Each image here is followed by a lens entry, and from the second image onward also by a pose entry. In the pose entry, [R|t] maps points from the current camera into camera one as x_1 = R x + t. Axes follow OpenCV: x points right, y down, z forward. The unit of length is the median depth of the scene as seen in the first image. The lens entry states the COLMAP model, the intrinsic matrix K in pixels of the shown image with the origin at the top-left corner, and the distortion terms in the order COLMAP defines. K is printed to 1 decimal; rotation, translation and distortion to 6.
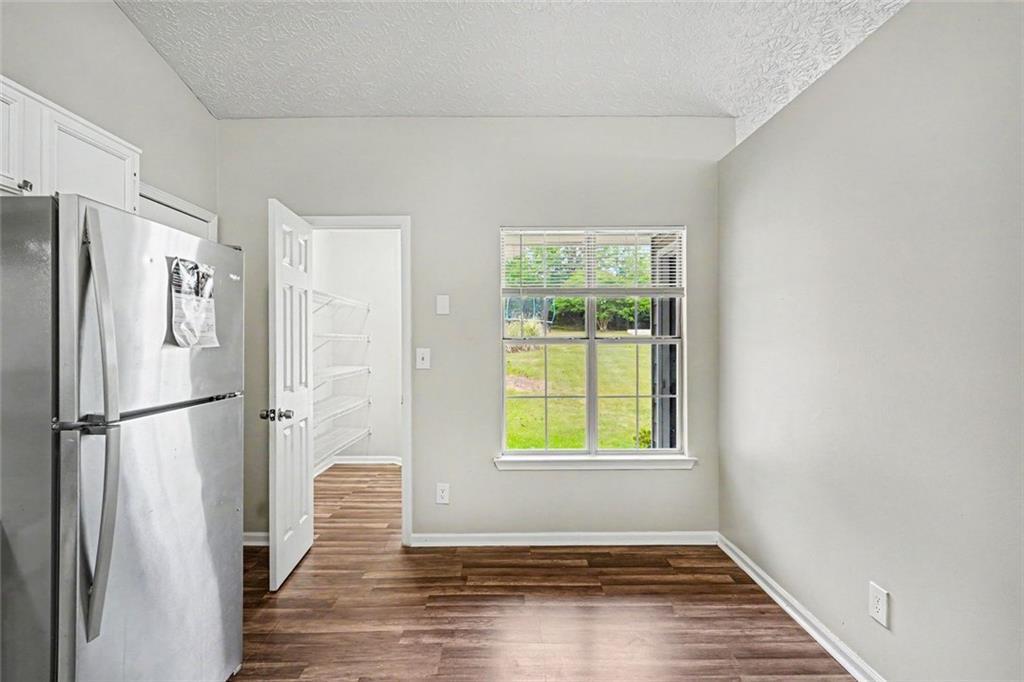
lens RADIAL K [[495.7, 0, 512.6], [0, 495.7, 338.1], [0, 0, 1]] dist [0.005150, 0.000780]
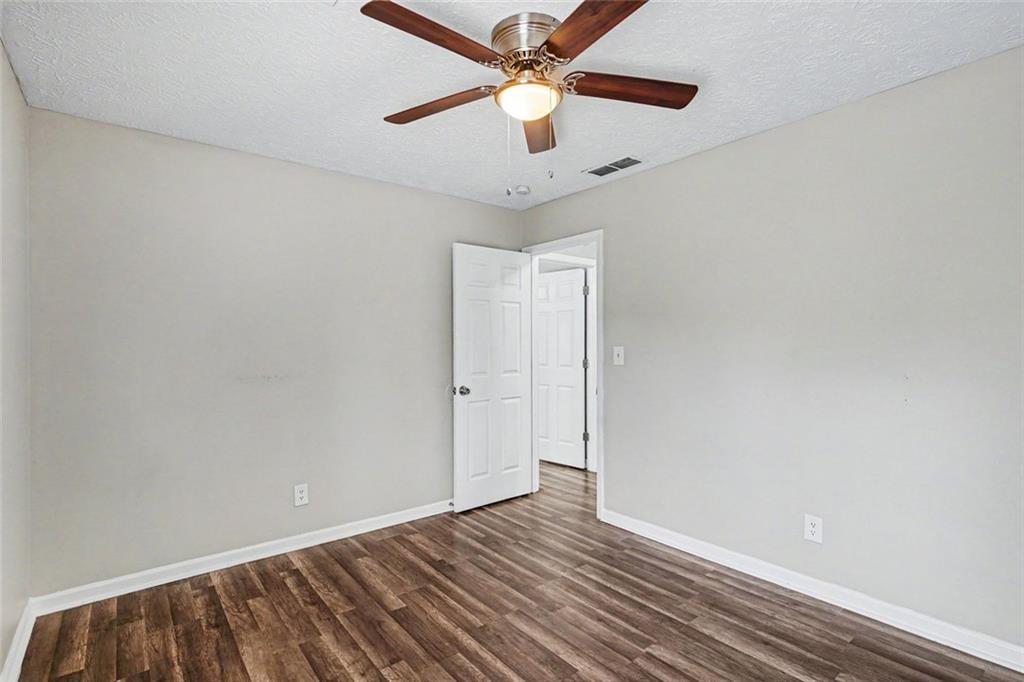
lens RADIAL K [[495.7, 0, 508.2], [0, 495.7, 349.0], [0, 0, 1]] dist [0.005150, 0.000780]
pose [[0.614565, 0.005067, -0.788850, 0.244580], [-0.013105, 0.999907, -0.003788, 0.015895], [0.788757, 0.012666, 0.614575, 0.058262]]
